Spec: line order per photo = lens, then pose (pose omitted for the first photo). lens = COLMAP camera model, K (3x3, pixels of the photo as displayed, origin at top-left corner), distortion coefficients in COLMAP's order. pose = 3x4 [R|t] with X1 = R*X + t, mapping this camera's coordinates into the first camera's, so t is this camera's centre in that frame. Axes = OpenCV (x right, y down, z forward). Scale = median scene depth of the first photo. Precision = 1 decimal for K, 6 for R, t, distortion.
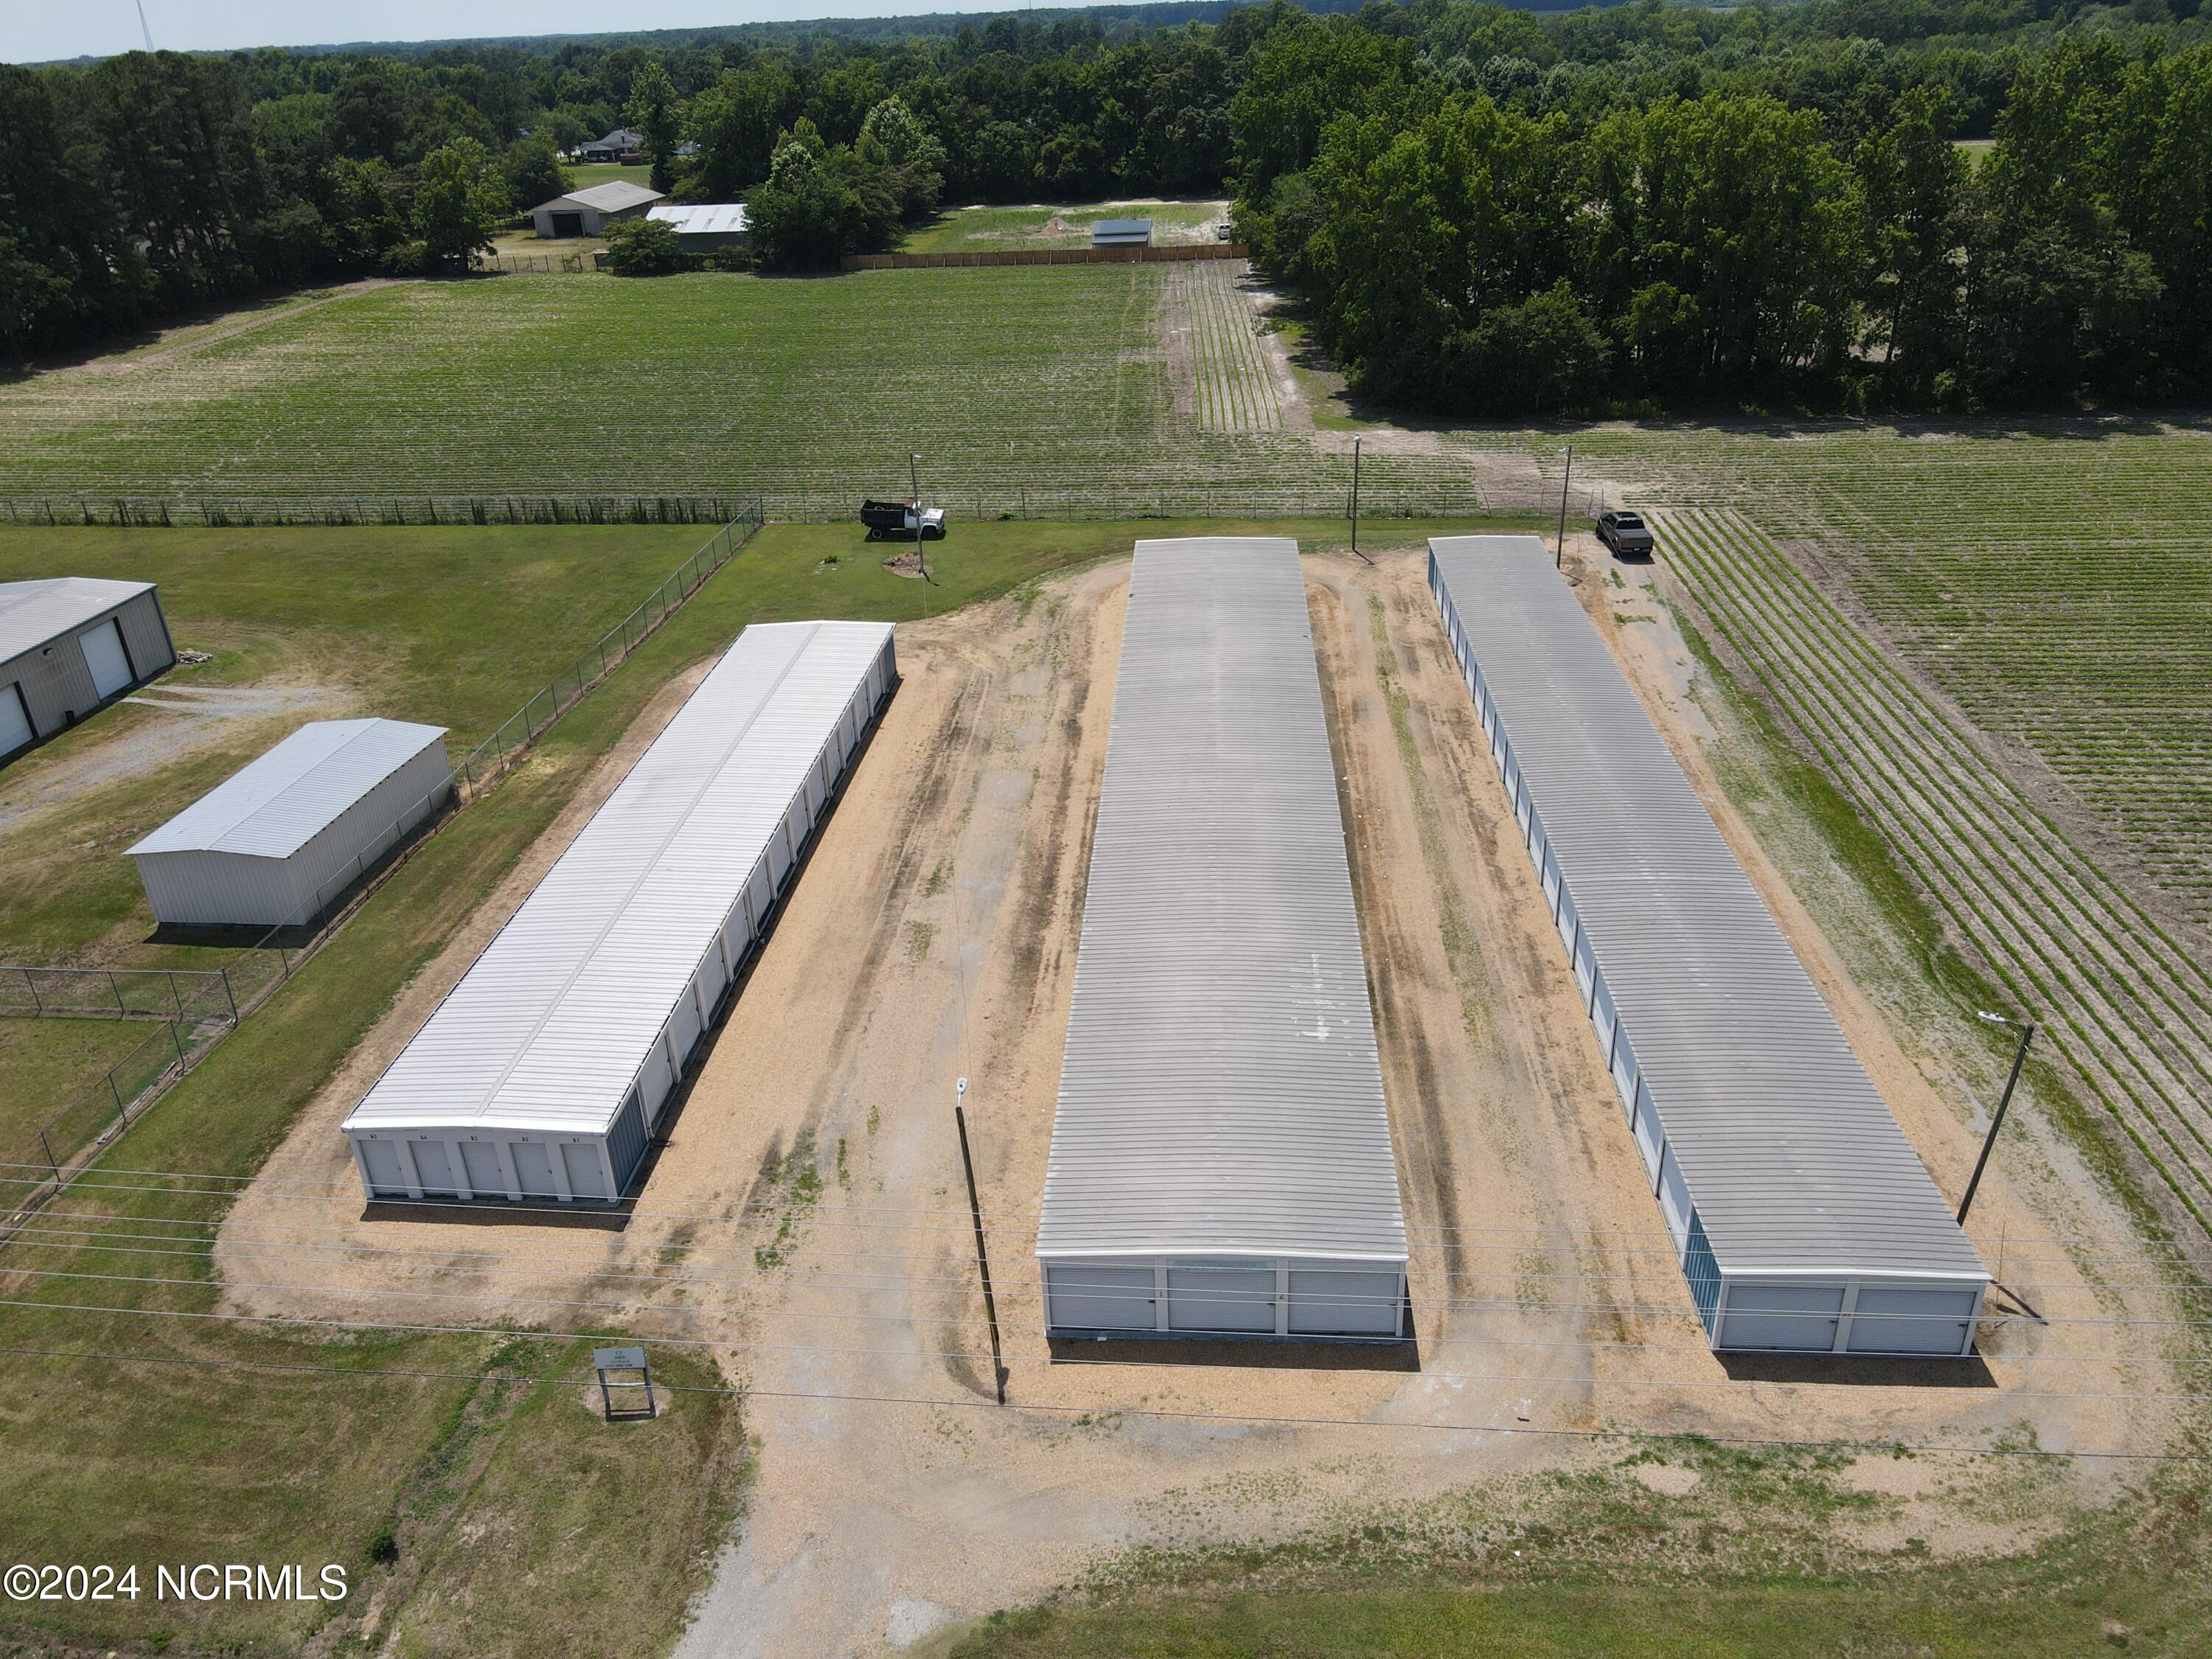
lens RADIAL K [[1620.7, 0, 1098.2], [0, 1620.7, 823.3], [0, 0, 1]] dist [0.012975, 0.002209]
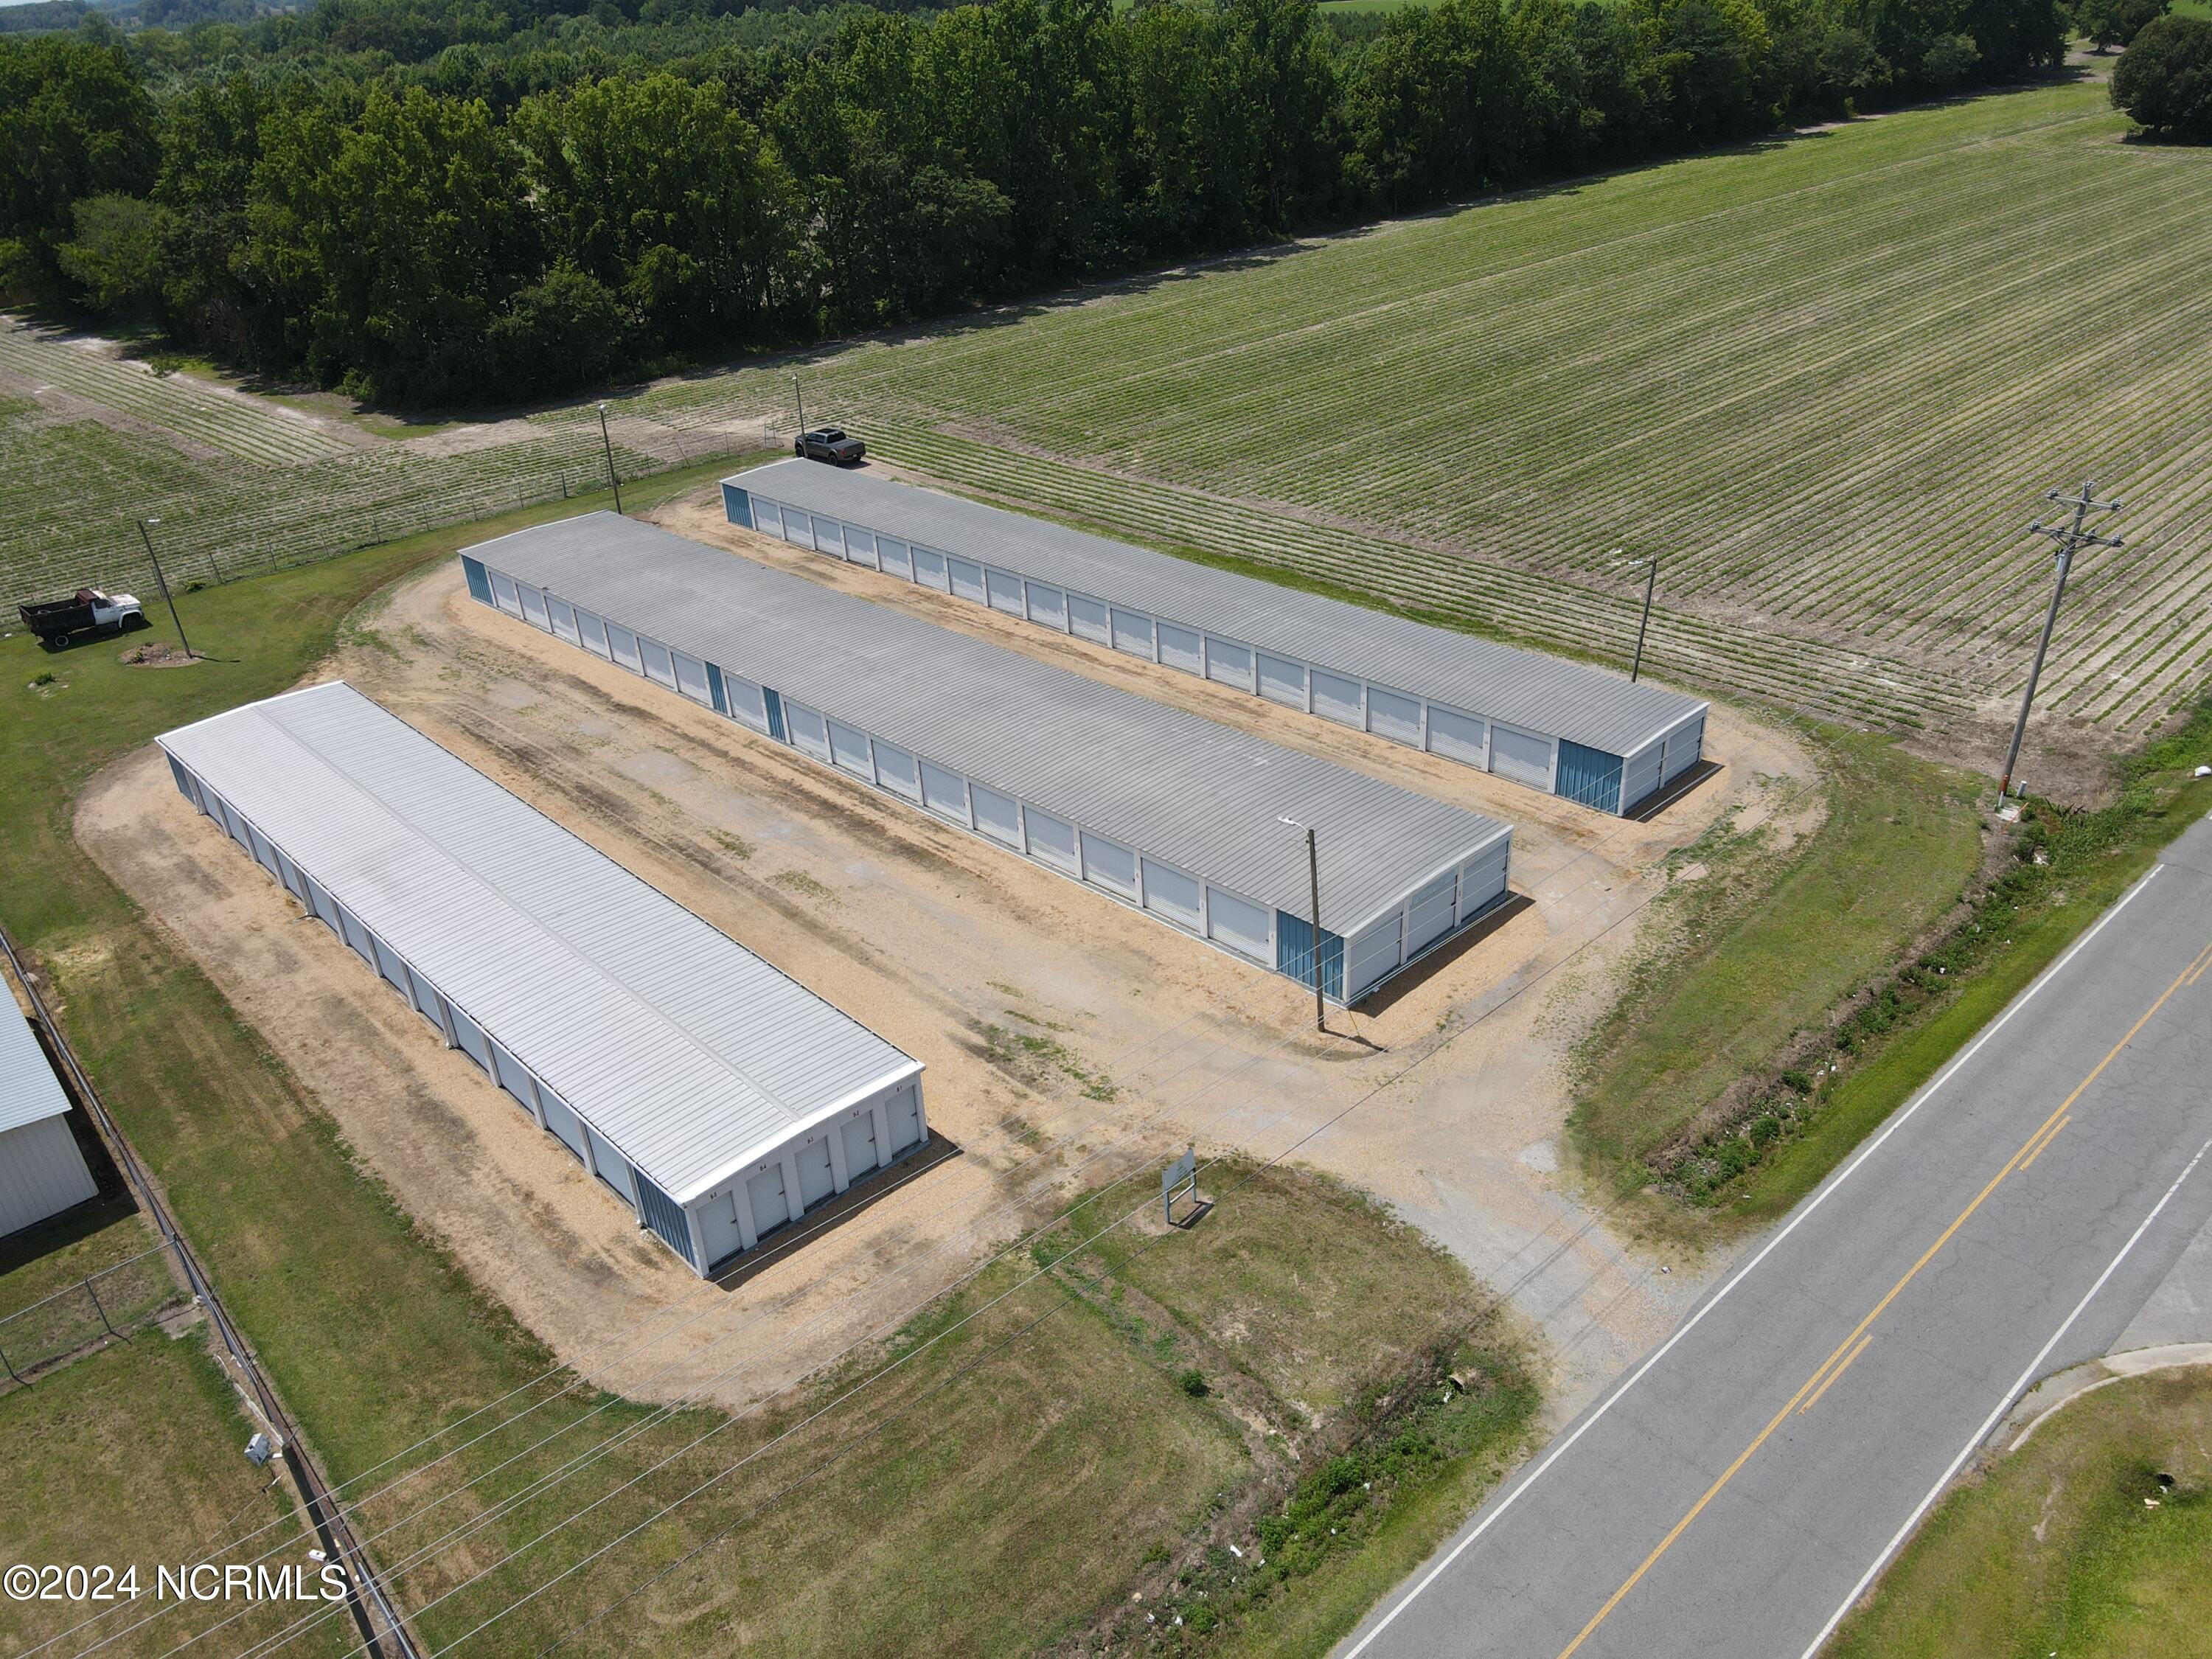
lens RADIAL K [[1620.7, 0, 1092.8], [0, 1620.7, 817.5], [0, 0, 1]] dist [0.012975, 0.002209]
pose [[0.665241, -0.348143, 0.660492, -0.758487], [0.357925, 0.925060, 0.127097, -0.034994], [-0.655243, 0.151857, 0.739997, 0.160772]]
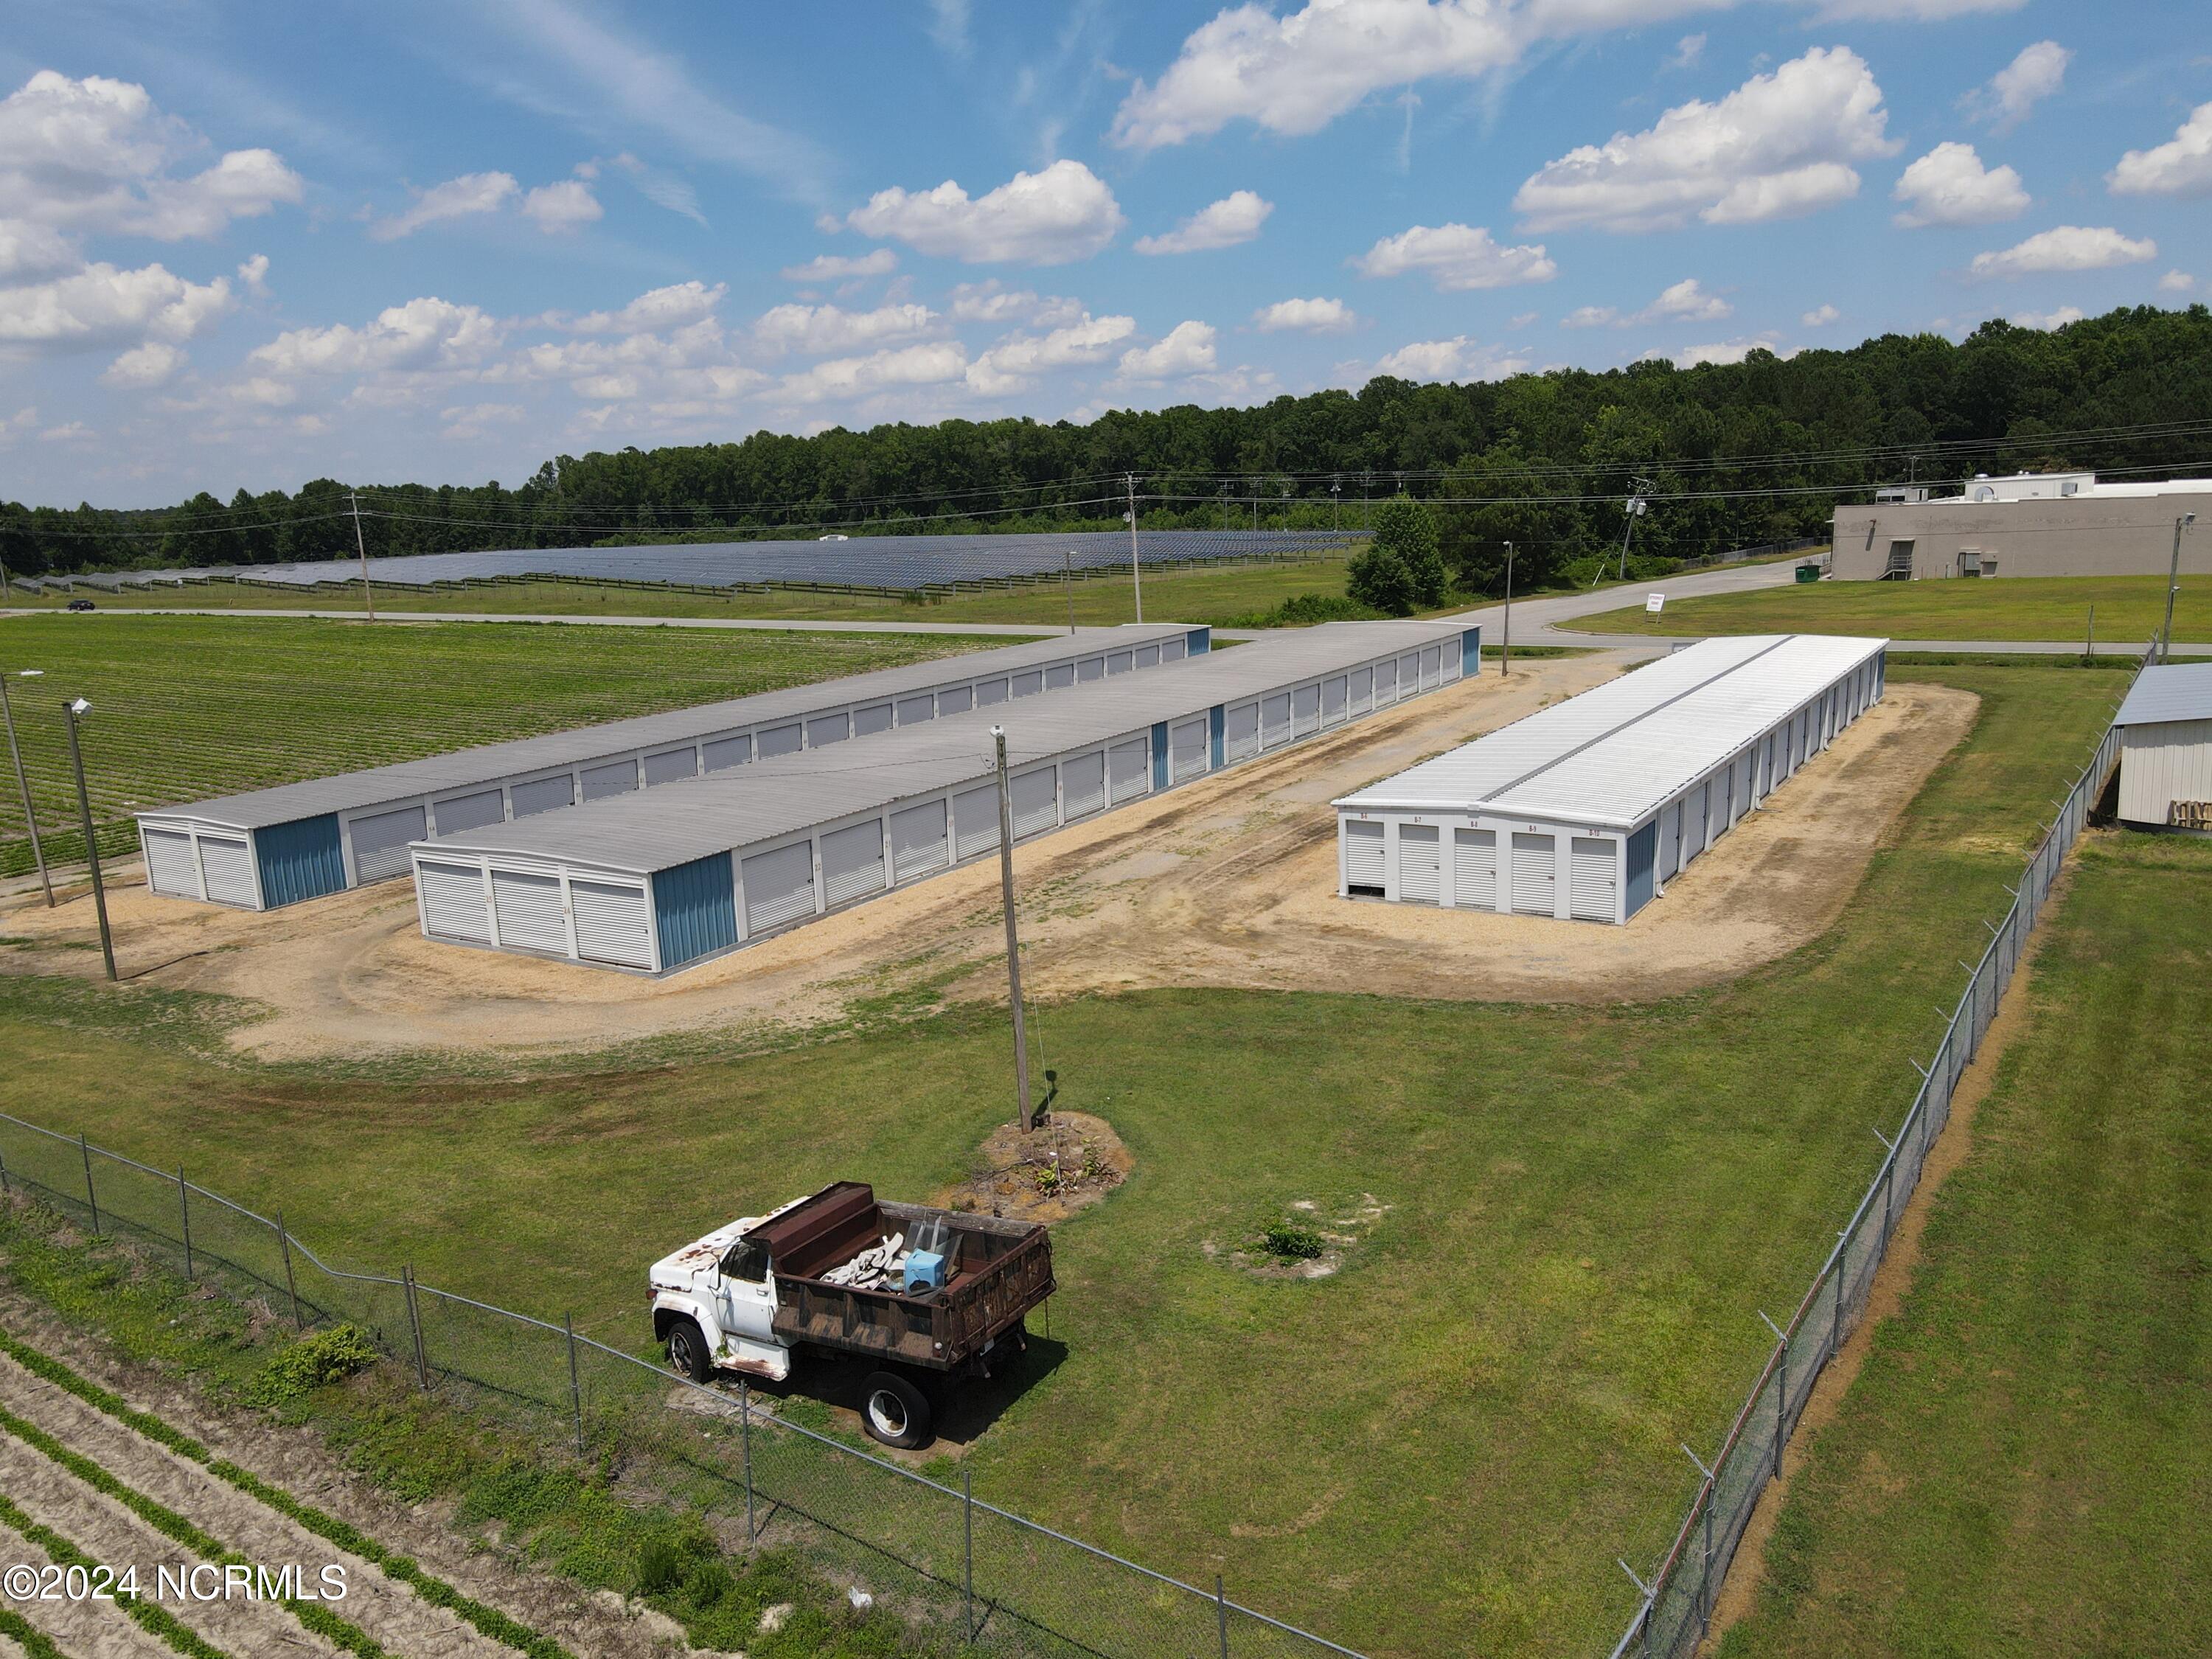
lens RADIAL K [[1620.7, 0, 1100.5], [0, 1620.7, 832.5], [0, 0, 1]] dist [0.012975, 0.002209]
pose [[-0.880249, -0.015306, 0.474266, -0.505932], [0.283821, 0.783998, 0.552081, -0.699078], [-0.380273, 0.620575, -0.685769, 2.295577]]
